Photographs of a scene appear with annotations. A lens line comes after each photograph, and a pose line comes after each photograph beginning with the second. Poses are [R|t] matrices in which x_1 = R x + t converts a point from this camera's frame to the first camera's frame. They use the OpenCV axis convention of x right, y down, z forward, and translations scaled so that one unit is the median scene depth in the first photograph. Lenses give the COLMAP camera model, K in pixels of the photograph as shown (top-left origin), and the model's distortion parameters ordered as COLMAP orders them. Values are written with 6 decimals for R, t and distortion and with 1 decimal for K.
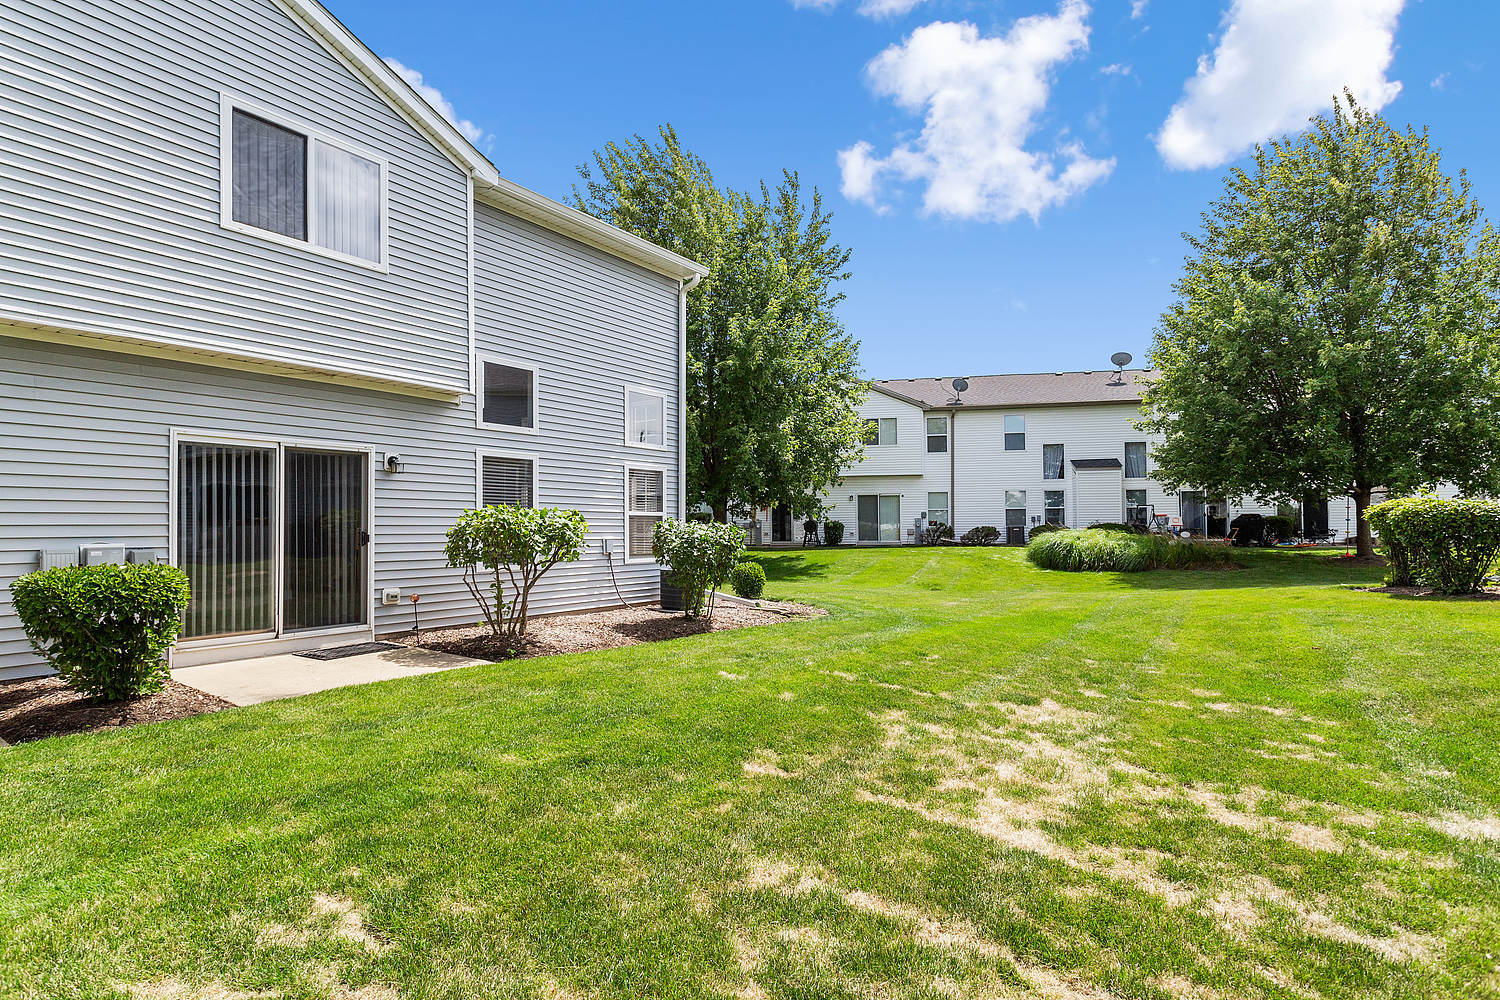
lens RADIAL K [[719.8, 0, 757.9], [0, 719.8, 523.6], [0, 0, 1]] dist [-0.004646, 0.000711]
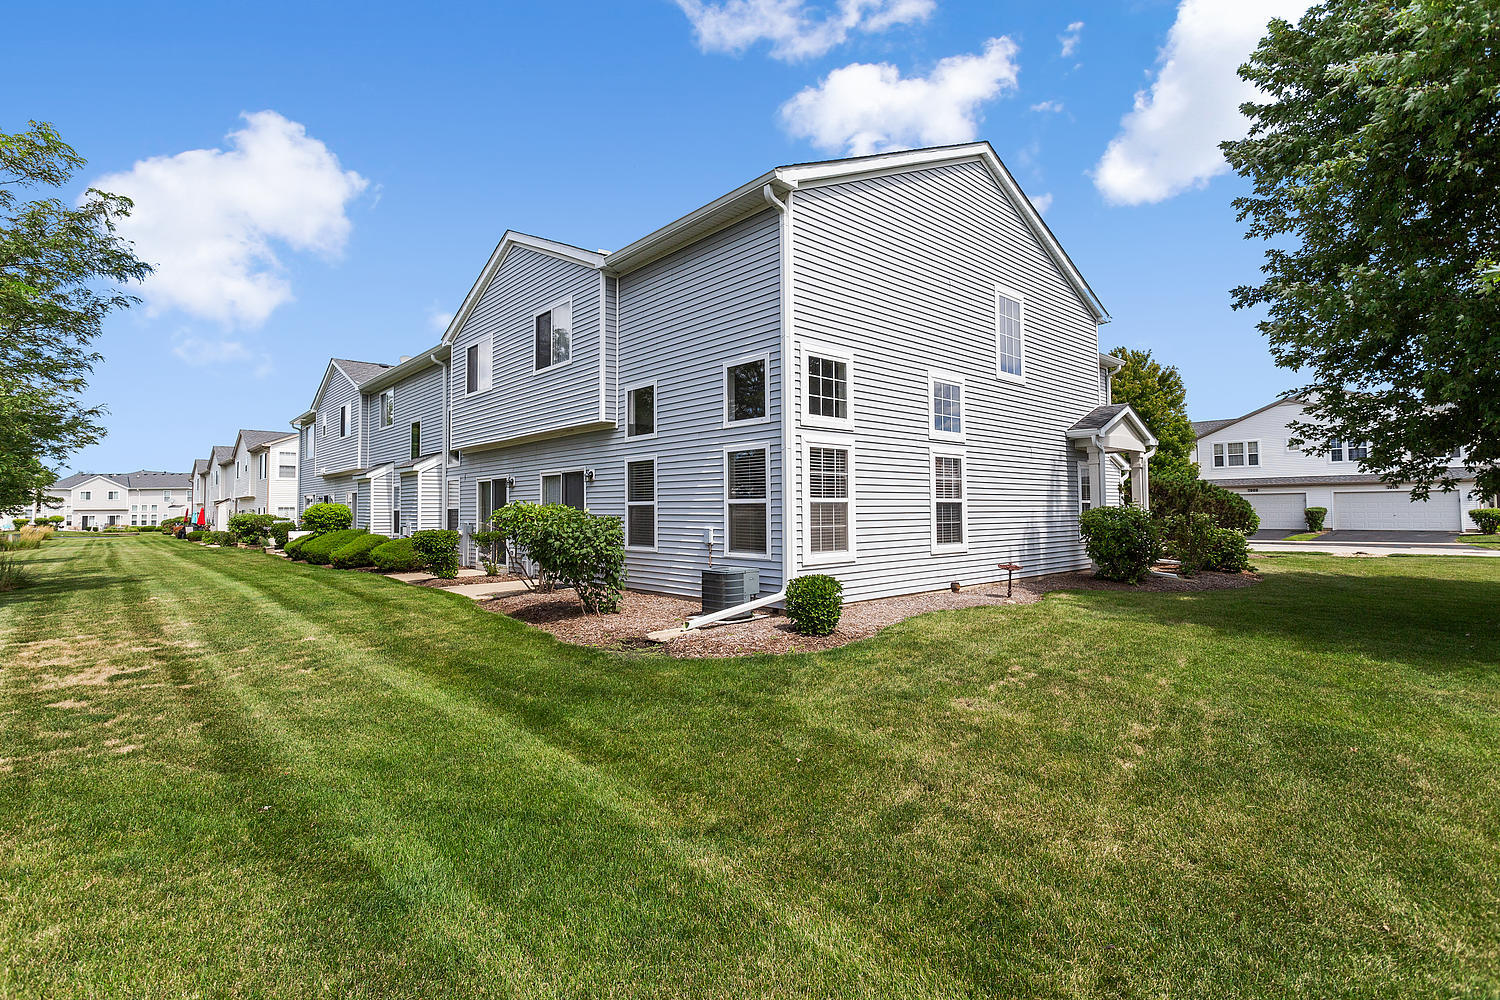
lens RADIAL K [[719.8, 0, 743.8], [0, 719.8, 497.7], [0, 0, 1]] dist [-0.004646, 0.000711]
pose [[-0.223442, -0.024977, -0.974397, 0.918667], [0.000671, 0.999667, -0.025779, 0.005078], [0.974717, -0.006414, -0.223351, 1.603492]]
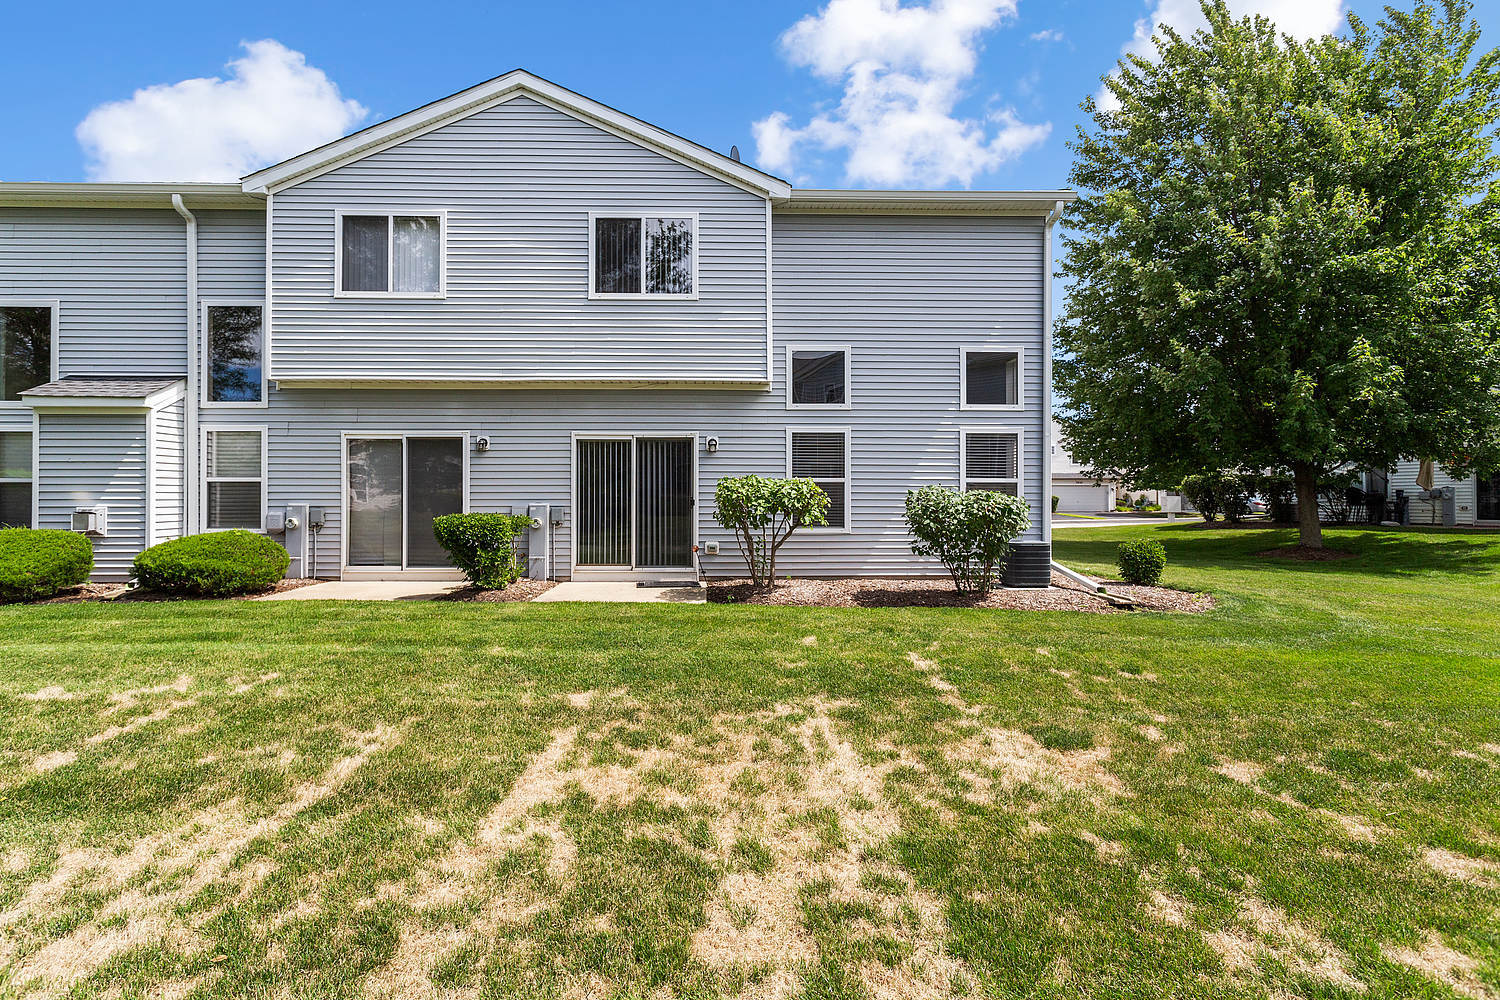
lens RADIAL K [[719.8, 0, 749.5], [0, 719.8, 503.6], [0, 0, 1]] dist [-0.004646, 0.000711]
pose [[0.603922, -0.003636, -0.797035, 0.530523], [0.000044, 0.999990, -0.004529, 0.026065], [0.797044, 0.002700, 0.603916, 0.261827]]
